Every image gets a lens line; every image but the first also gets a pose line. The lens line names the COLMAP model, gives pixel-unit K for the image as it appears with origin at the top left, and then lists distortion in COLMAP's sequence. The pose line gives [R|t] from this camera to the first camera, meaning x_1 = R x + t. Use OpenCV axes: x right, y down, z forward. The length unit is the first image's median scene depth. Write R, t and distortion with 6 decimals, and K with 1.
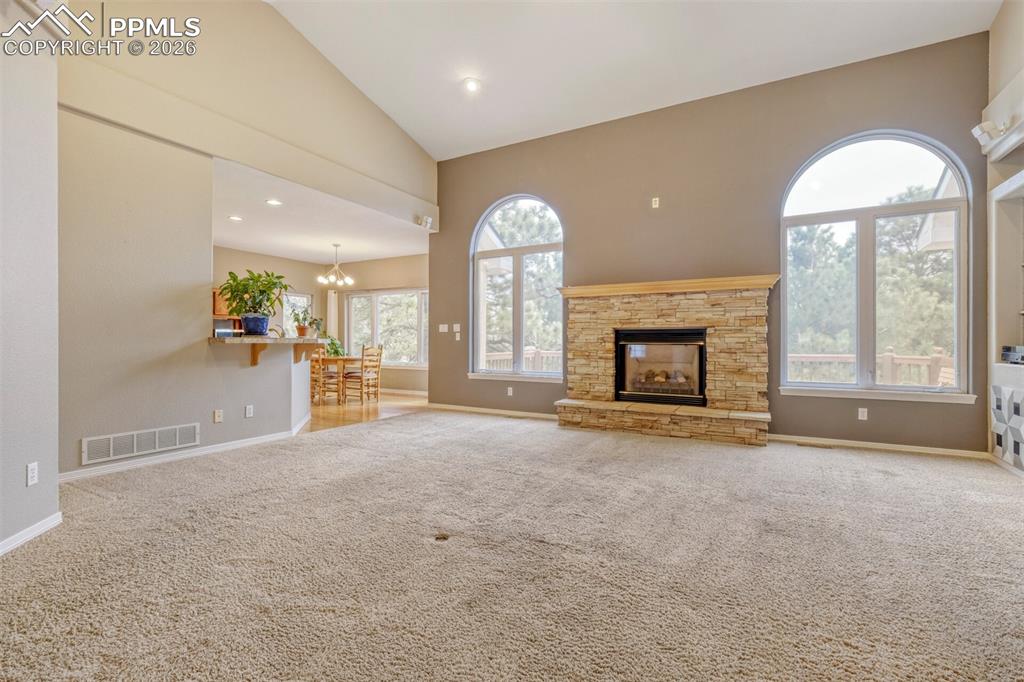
lens RADIAL K [[453.6, 0, 507.4], [0, 453.6, 342.9], [0, 0, 1]] dist [-0.002072, -0.000668]
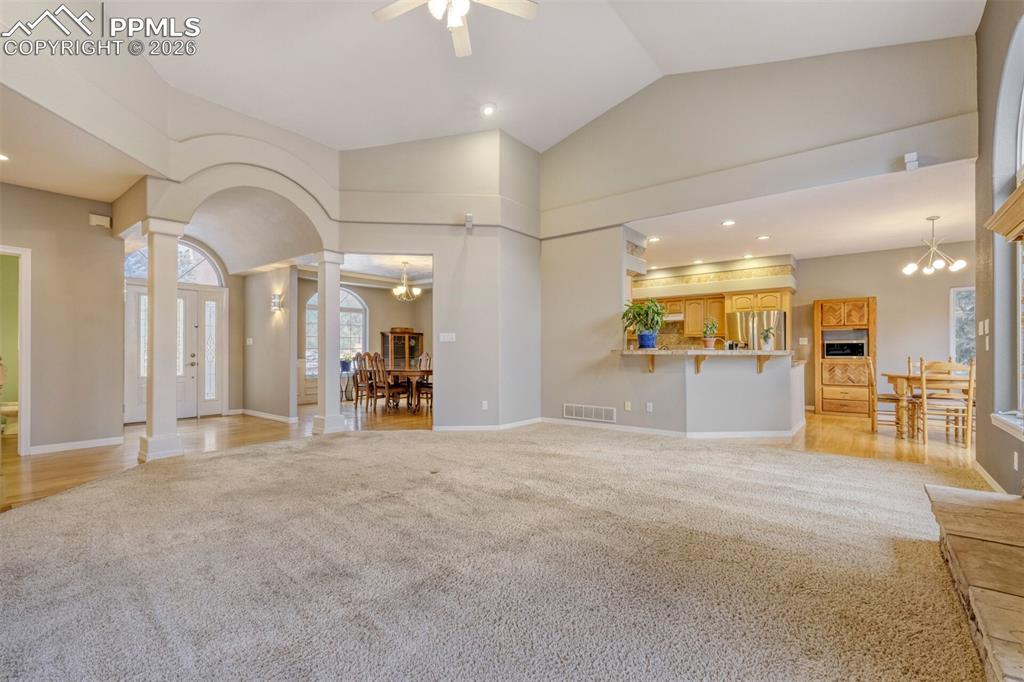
lens RADIAL K [[453.6, 0, 508.8], [0, 453.6, 346.9], [0, 0, 1]] dist [-0.002072, -0.000668]
pose [[-0.145338, -0.015475, -0.989261, 0.743483], [-0.003411, 0.999880, -0.015140, 0.000684], [0.989376, 0.001174, -0.145373, 0.782344]]
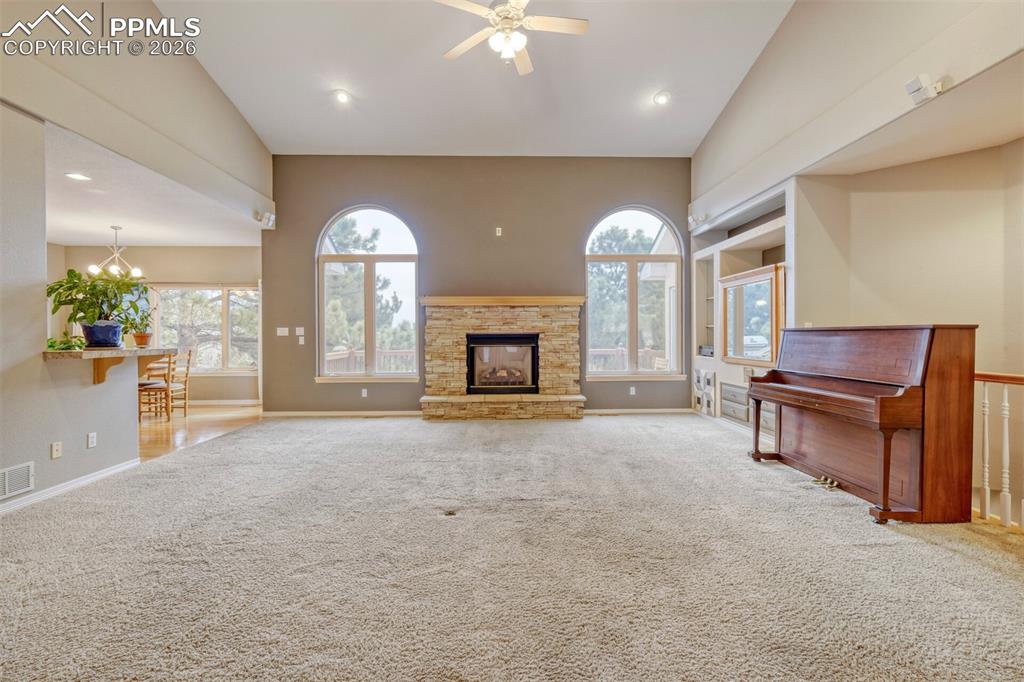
lens RADIAL K [[453.6, 0, 502.7], [0, 453.6, 337.4], [0, 0, 1]] dist [-0.002072, -0.000668]
pose [[0.857897, -0.009082, 0.513741, -0.345755], [0.007739, 0.999959, 0.004754, -0.031269], [-0.513763, -0.000102, 0.857932, -0.075285]]
